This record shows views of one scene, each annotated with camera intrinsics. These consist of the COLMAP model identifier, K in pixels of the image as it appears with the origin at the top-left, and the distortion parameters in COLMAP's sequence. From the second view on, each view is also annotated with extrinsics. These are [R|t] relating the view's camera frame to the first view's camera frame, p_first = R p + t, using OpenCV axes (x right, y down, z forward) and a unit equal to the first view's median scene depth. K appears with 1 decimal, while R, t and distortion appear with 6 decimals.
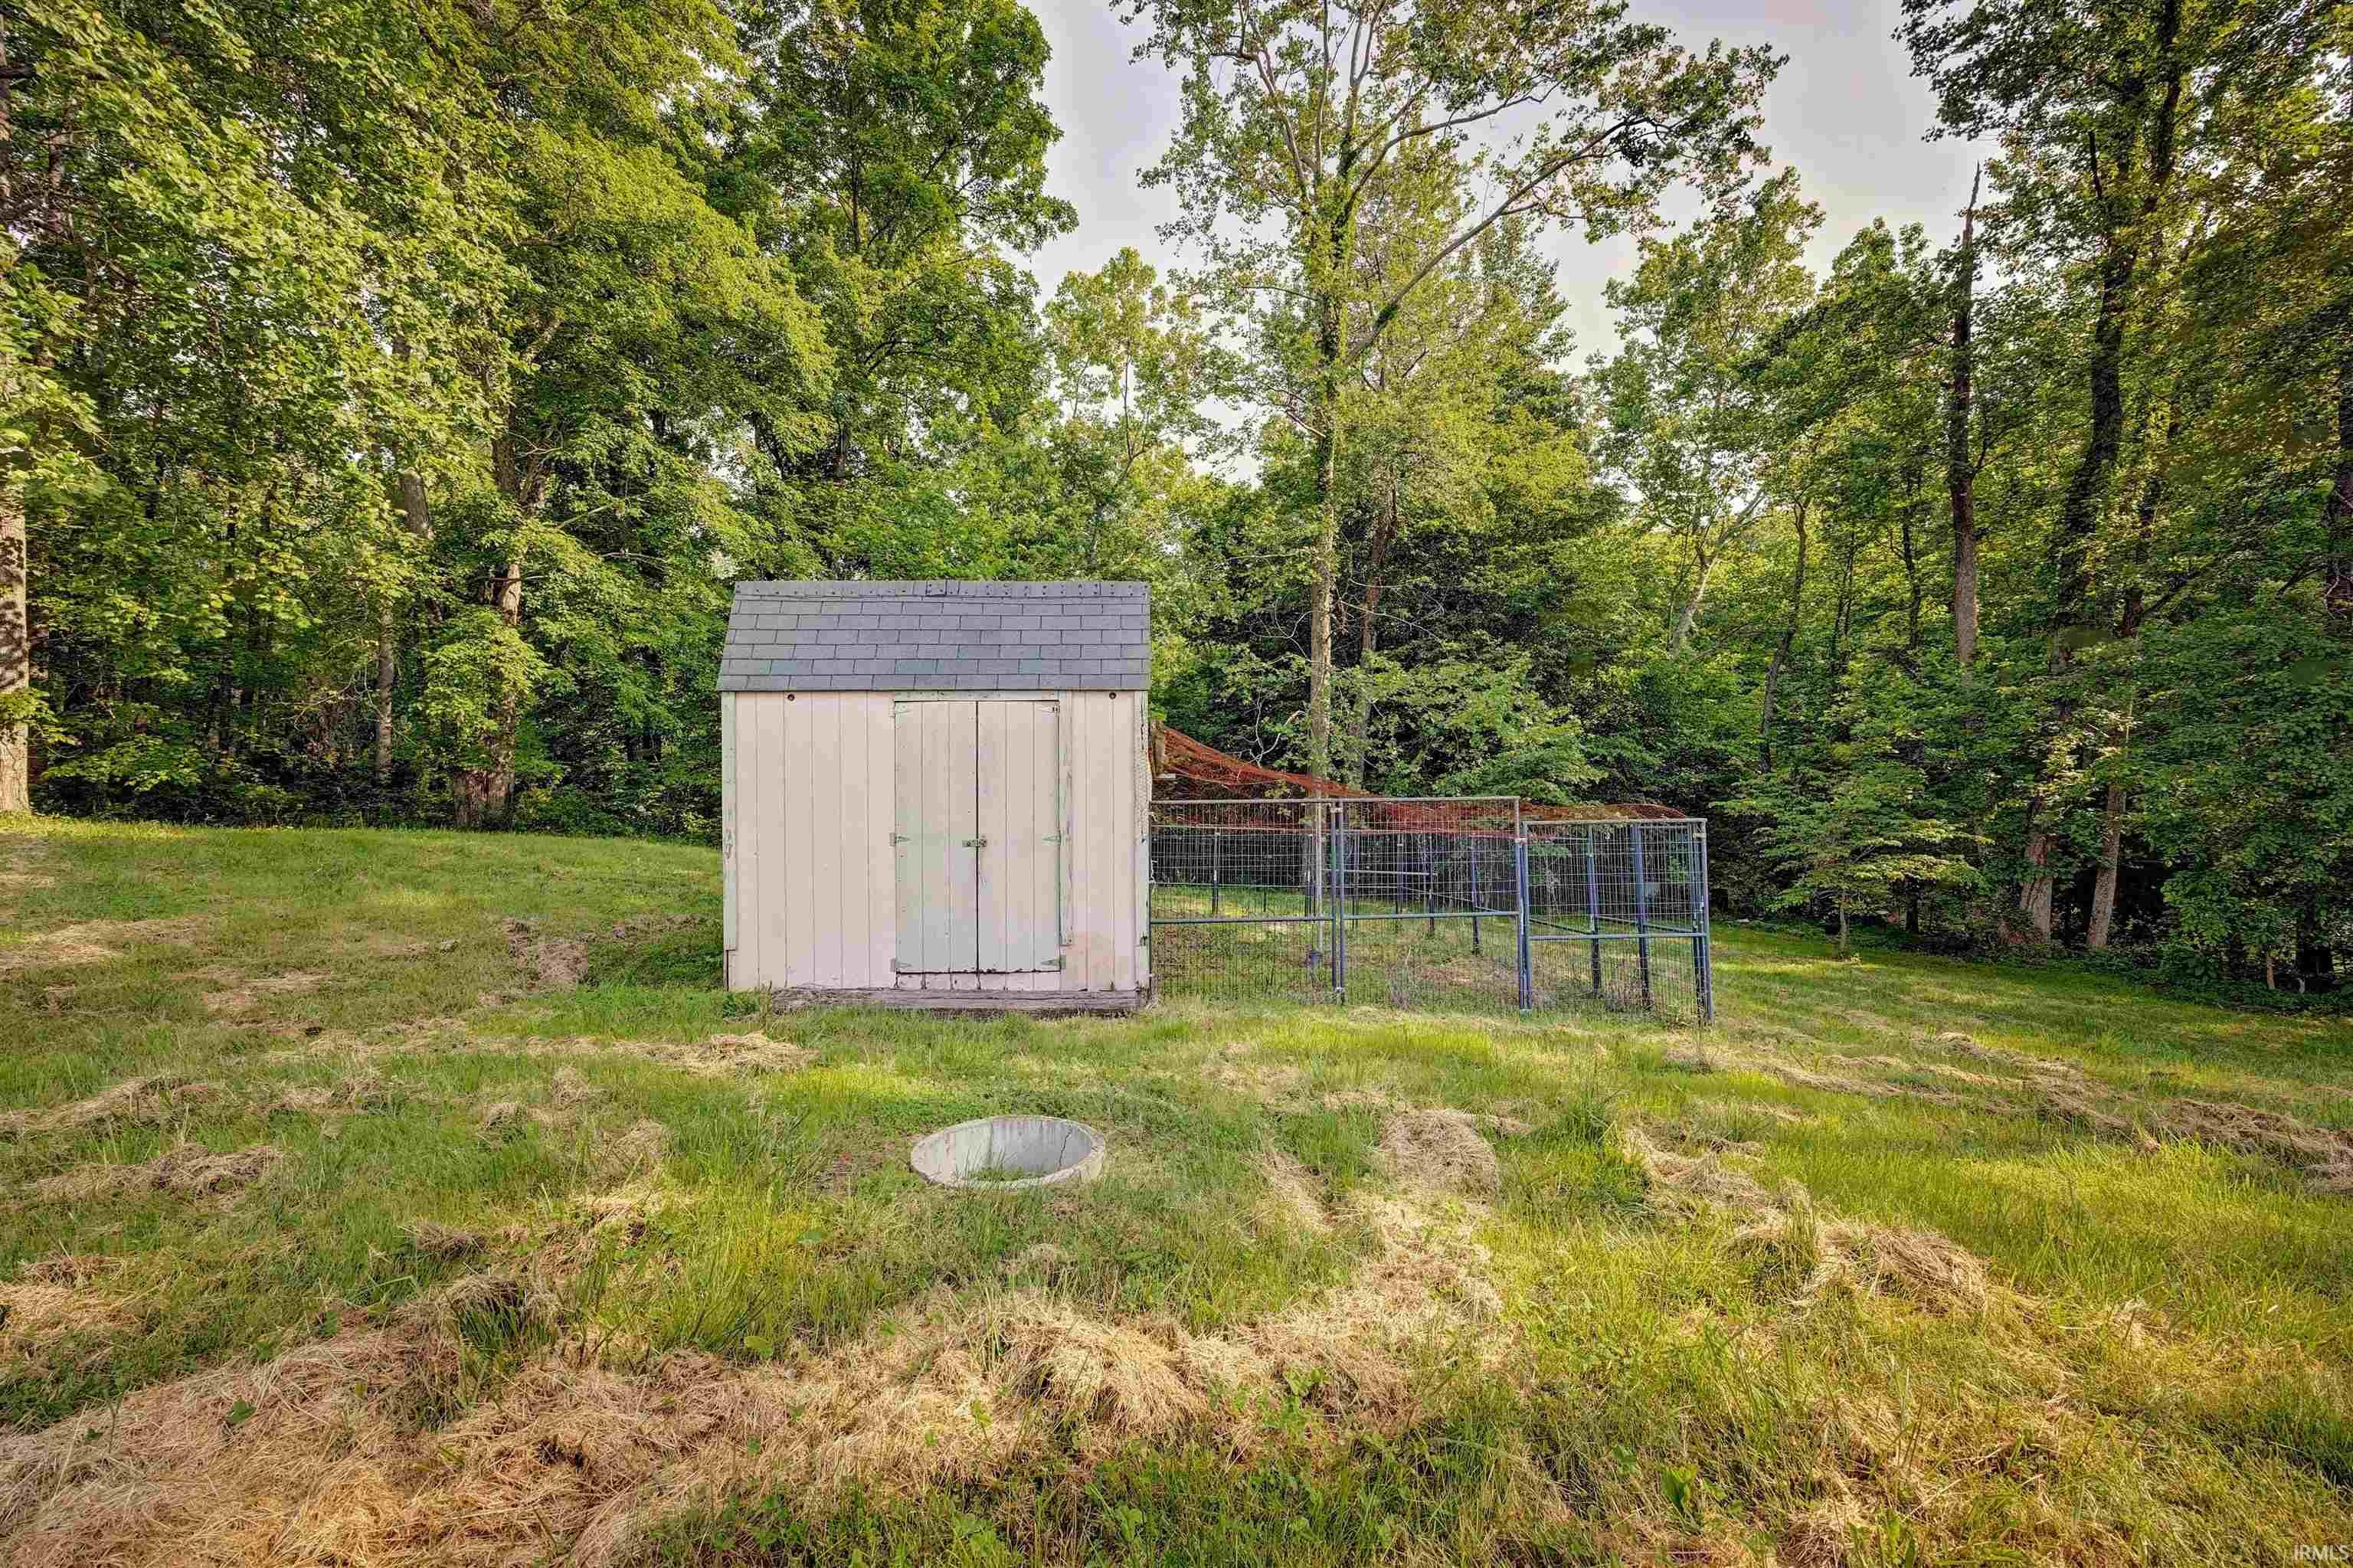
lens RADIAL K [[890.3, 0, 1184.8], [0, 890.3, 798.0], [0, 0, 1]] dist [-0.003104, -0.000312]
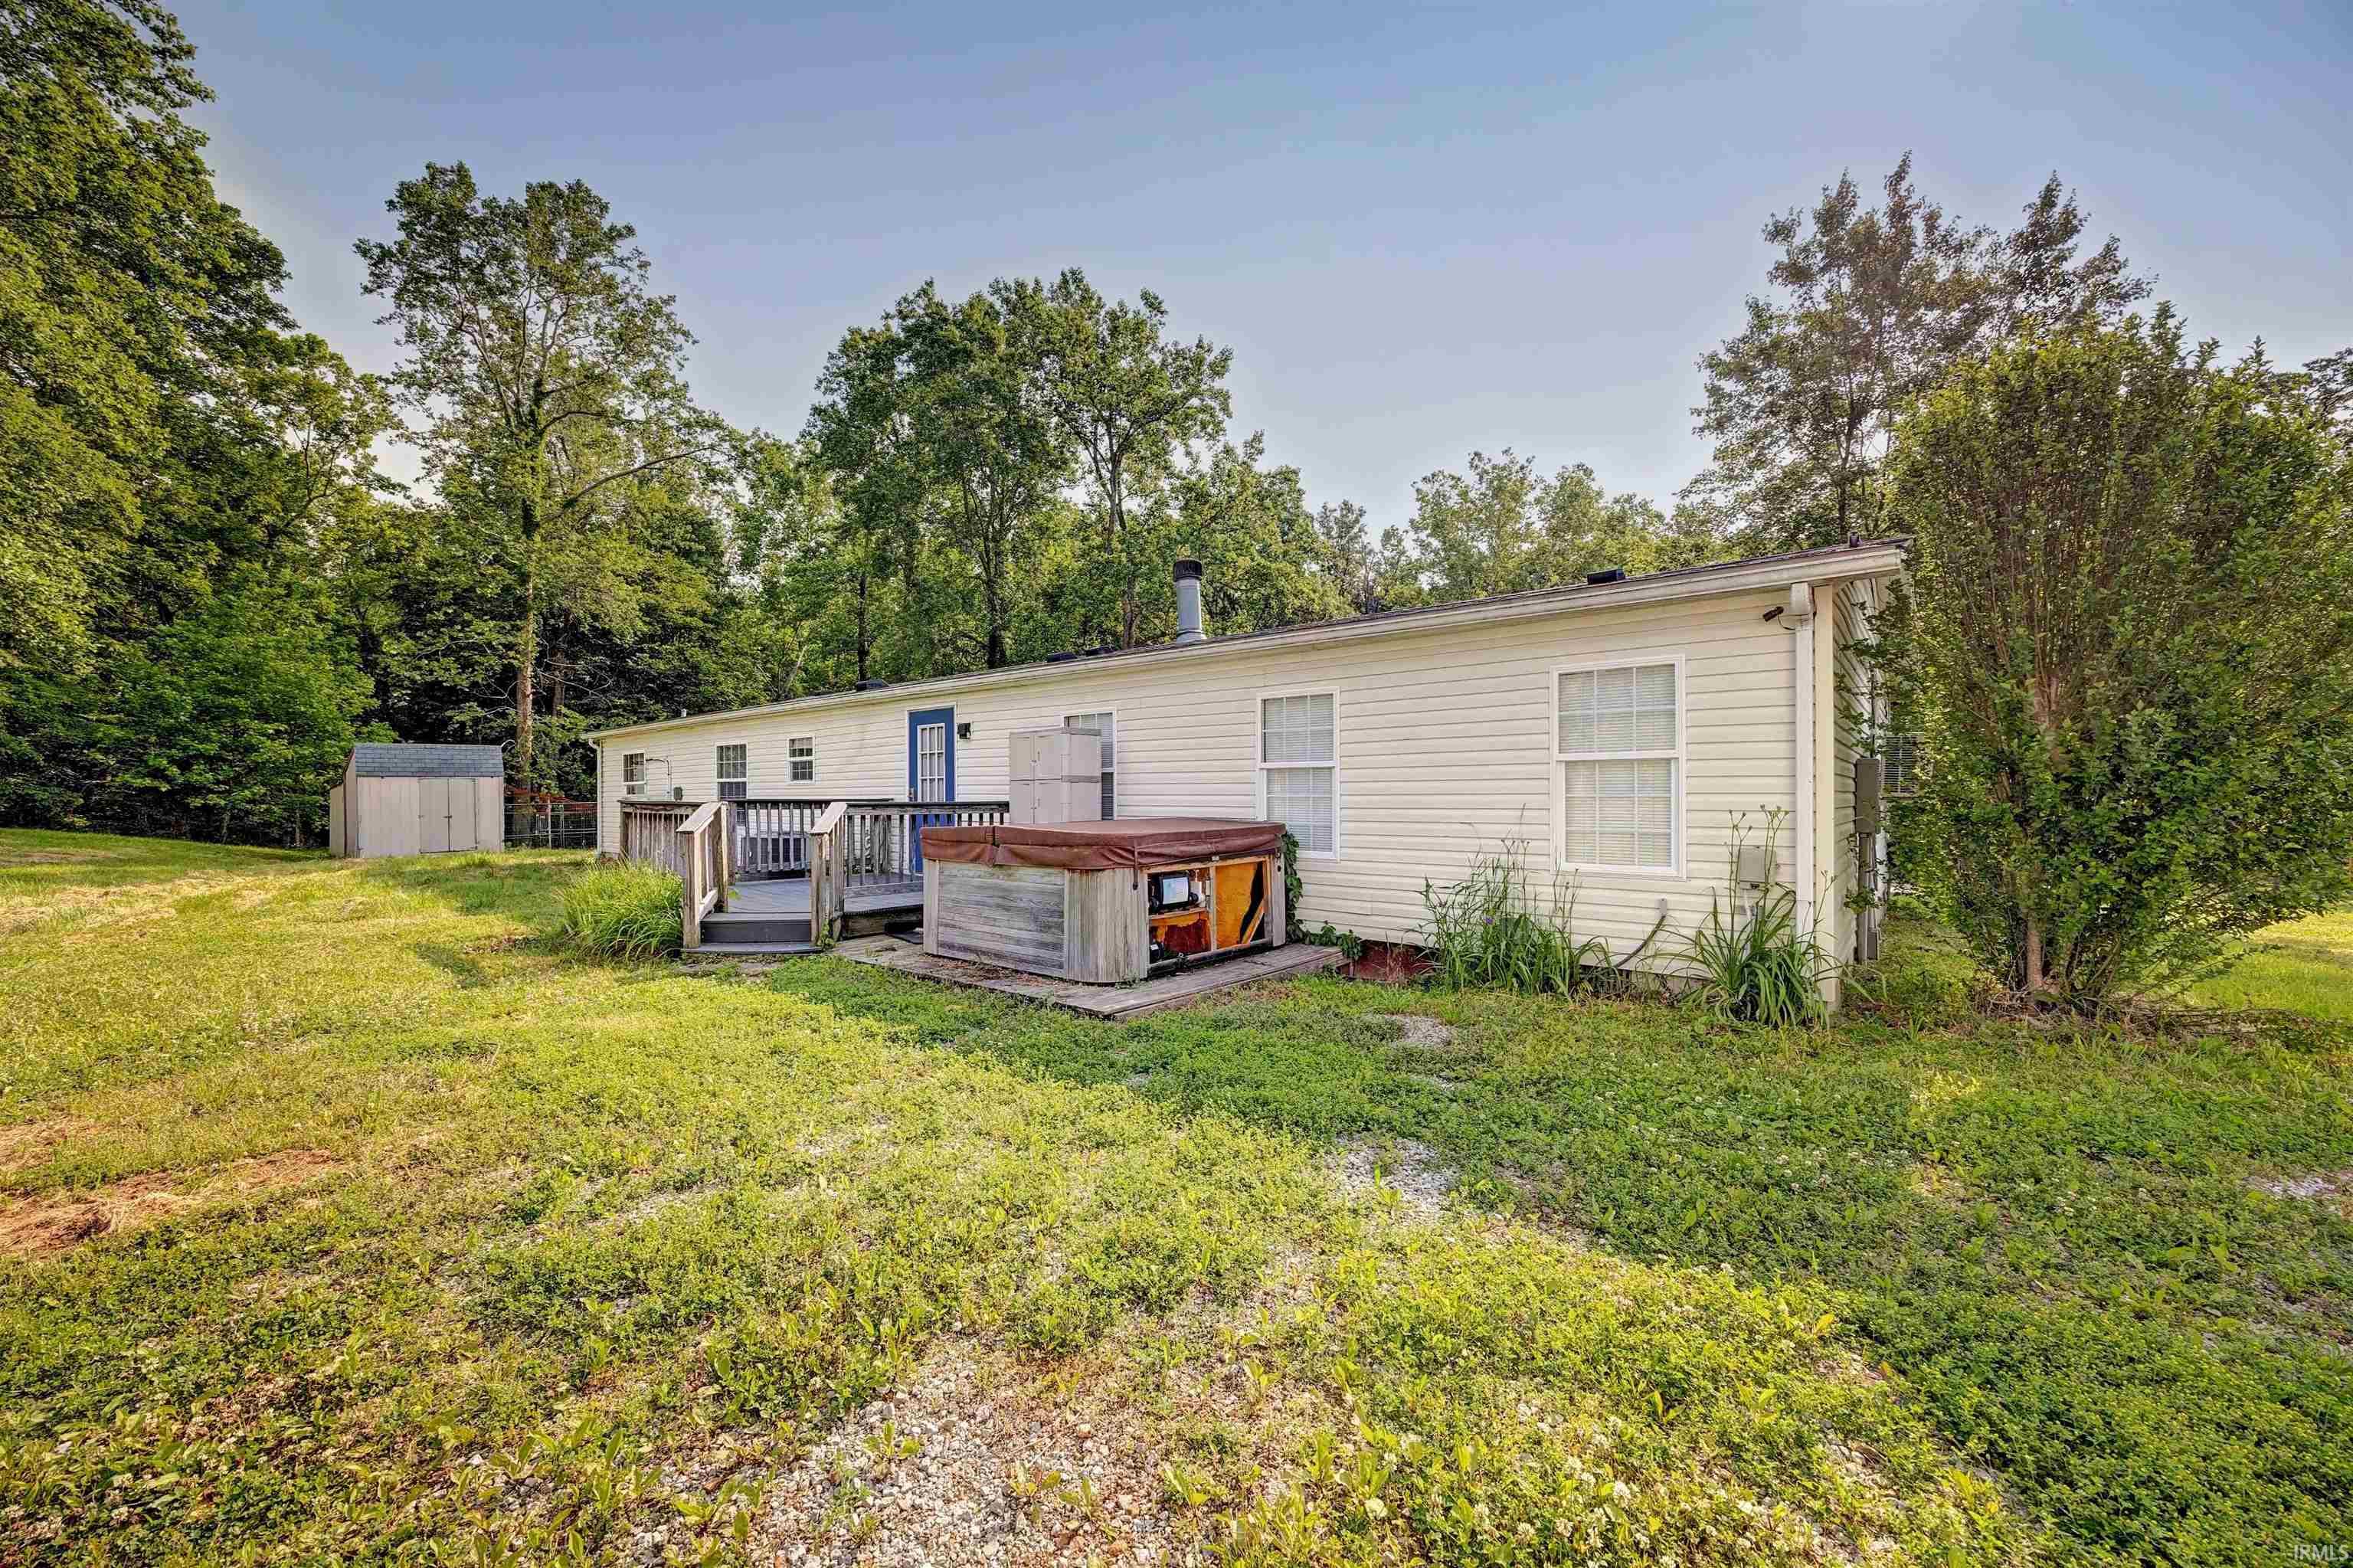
lens RADIAL K [[890.3, 0, 1184.8], [0, 890.3, 798.0], [0, 0, 1]] dist [-0.003104, -0.000312]
pose [[0.676085, -0.016442, 0.736640, -0.292570], [-0.000430, 0.999742, 0.022709, -0.039262], [-0.736824, -0.015669, 0.675903, -1.244751]]
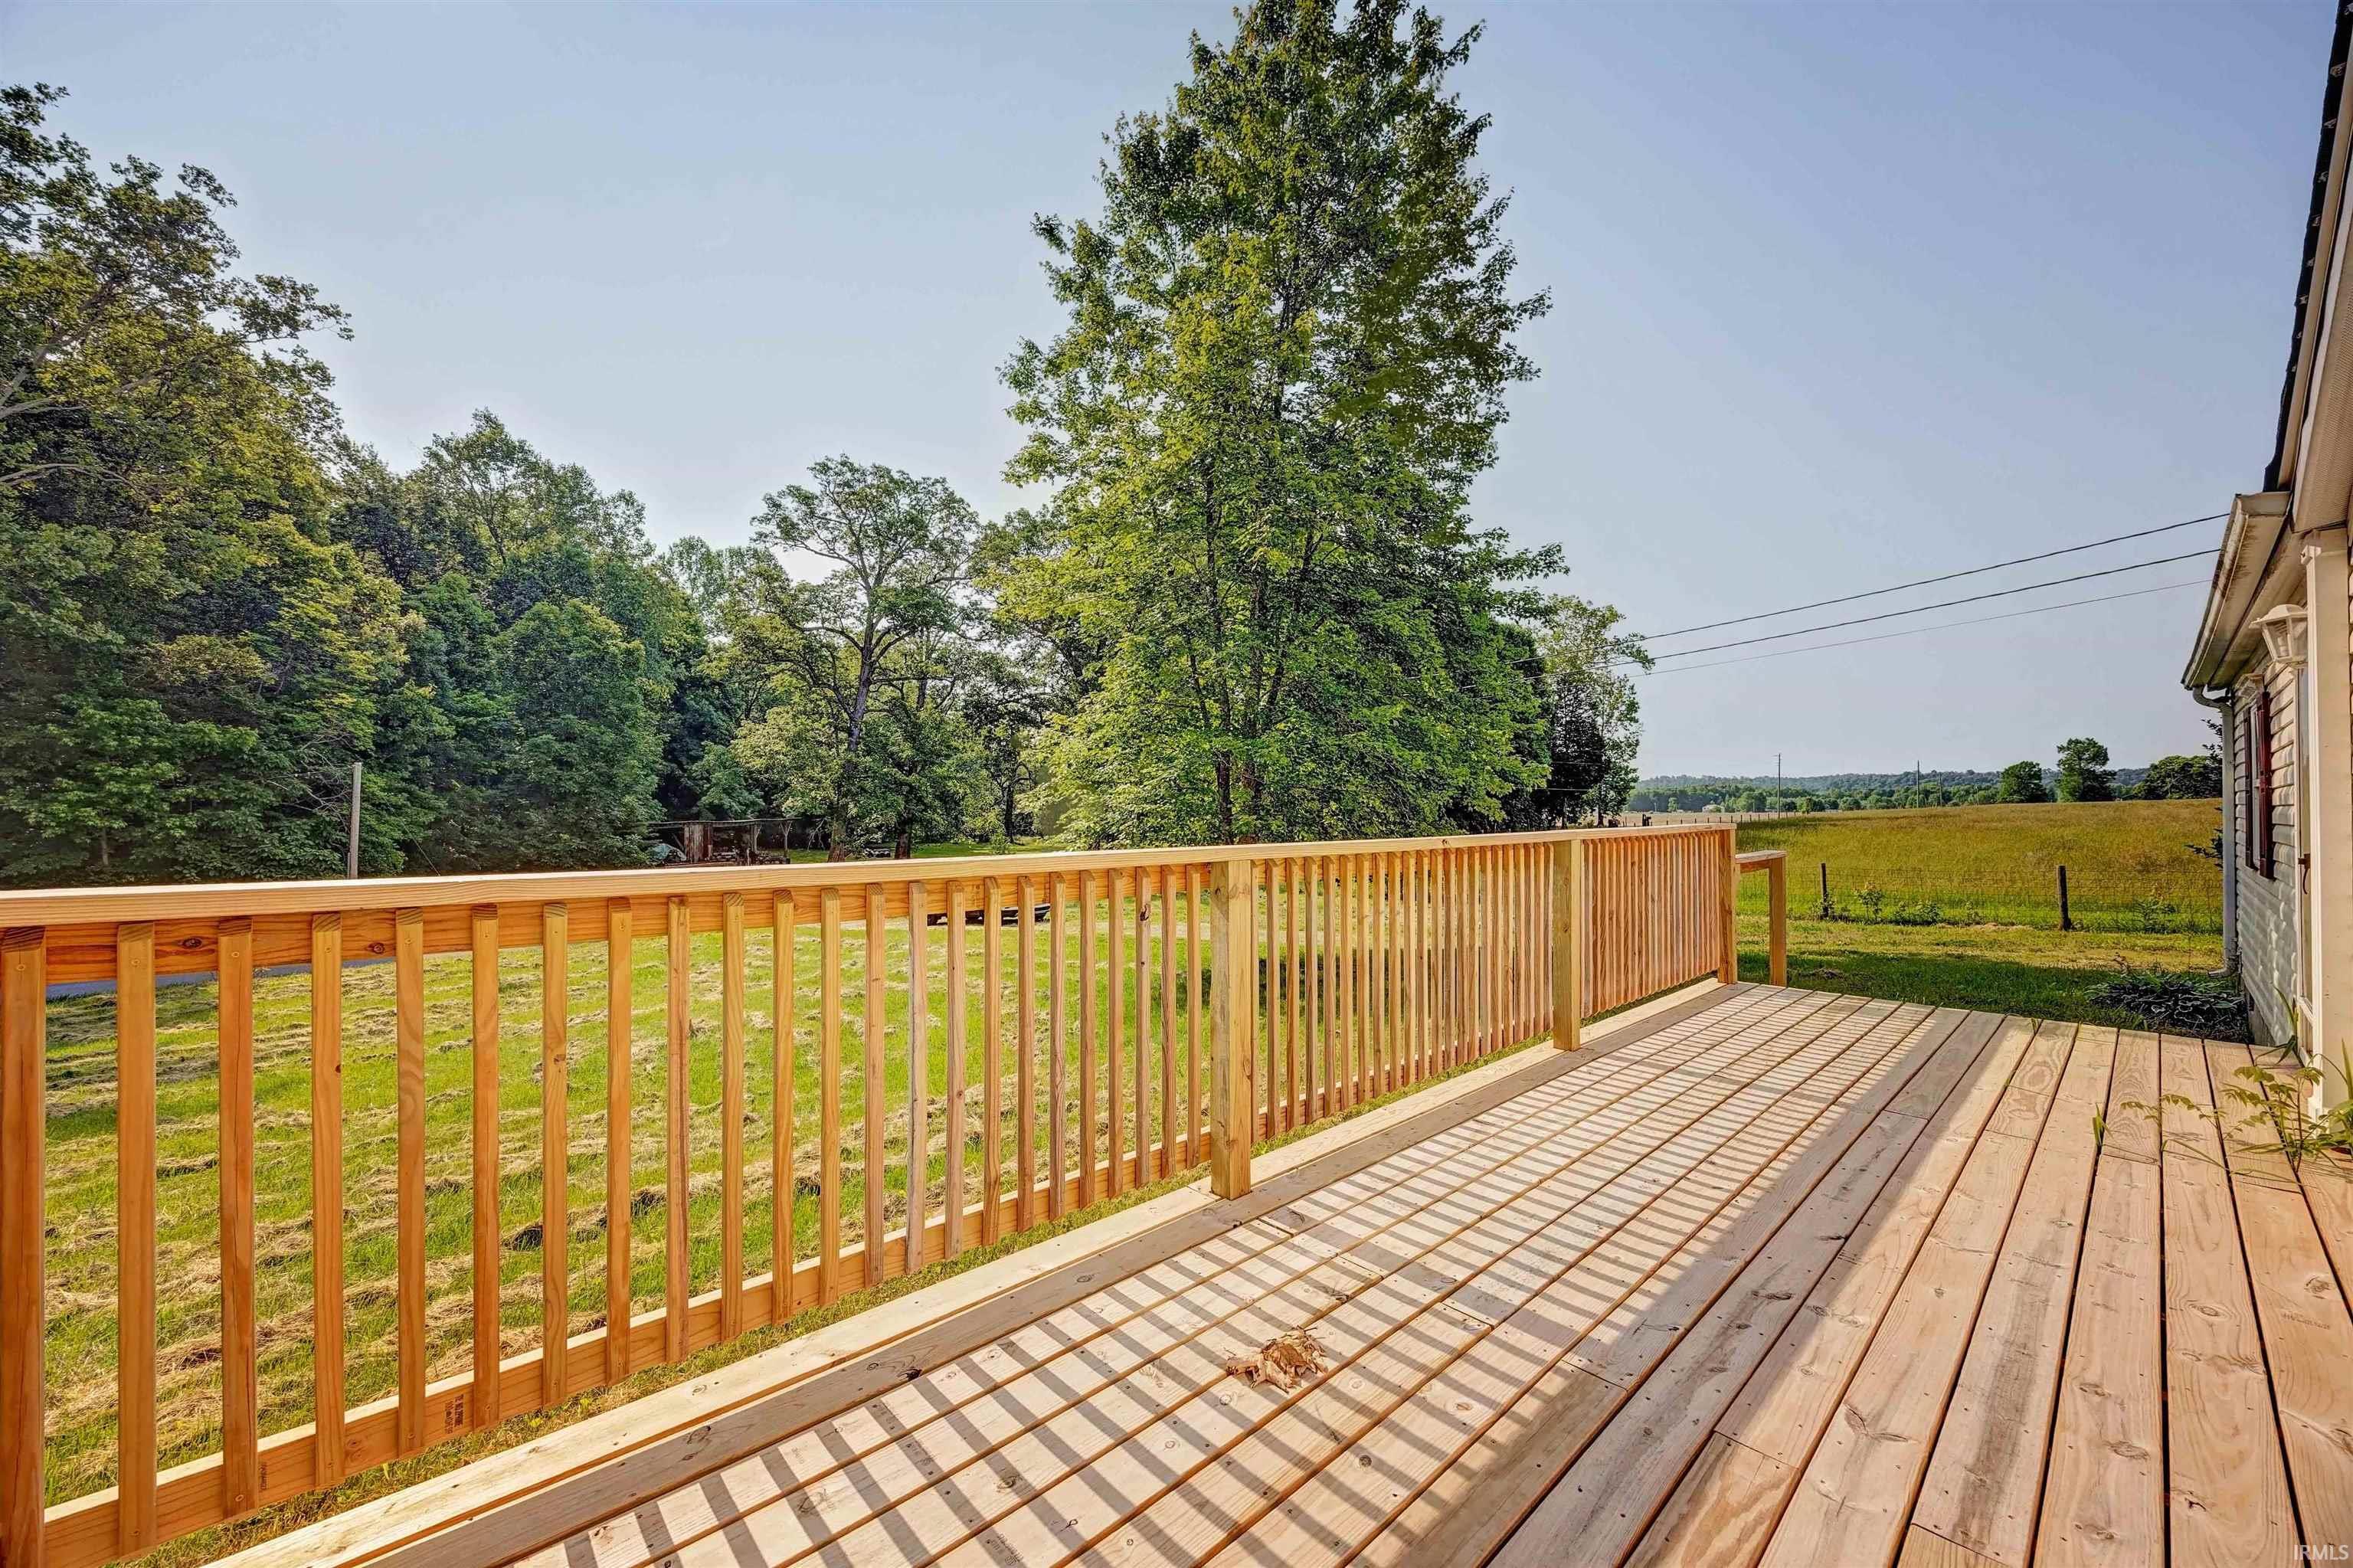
lens RADIAL K [[896.2, 0, 1176.5], [0, 896.2, 784.0], [0, 0, 1]] dist [-0.001629, -0.000199]
pose [[-0.646557, 0.004536, 0.762852, 0.409541], [-0.015889, 0.999685, -0.019411, -0.026764], [-0.762700, -0.024671, -0.646282, -0.624979]]
